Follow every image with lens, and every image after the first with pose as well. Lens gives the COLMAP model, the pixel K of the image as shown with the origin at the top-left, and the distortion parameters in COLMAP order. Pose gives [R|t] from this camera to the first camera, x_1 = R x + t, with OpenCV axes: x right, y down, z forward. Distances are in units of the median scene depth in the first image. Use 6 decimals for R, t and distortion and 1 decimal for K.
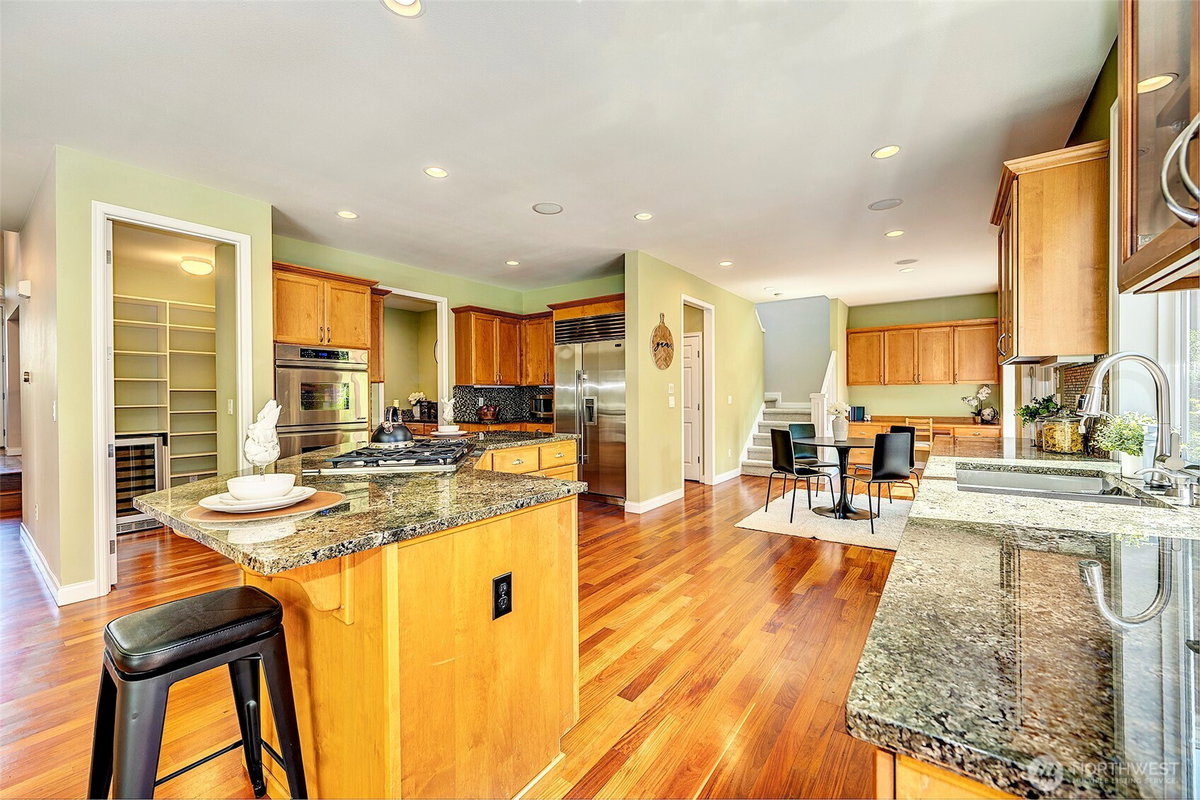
lens RADIAL K [[477.9, 0, 594.5], [0, 477.9, 401.9], [0, 0, 1]] dist [-0.008400, -0.000154]
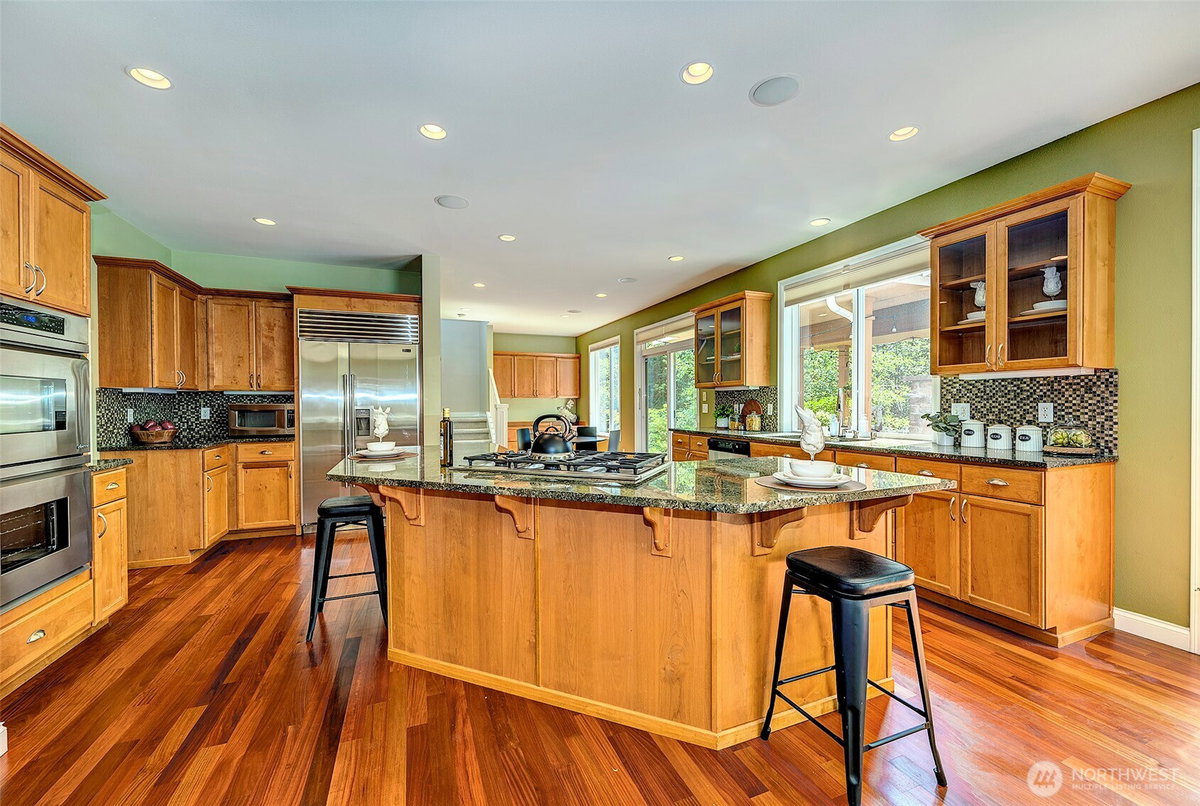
lens RADIAL K [[477.9, 0, 597.1], [0, 477.9, 406.5], [0, 0, 1]] dist [-0.008400, -0.000154]
pose [[0.529173, -0.000267, 0.848514, -0.389090], [0.011402, 0.999912, -0.006797, -0.000668], [-0.848437, 0.013271, 0.529130, 0.148625]]
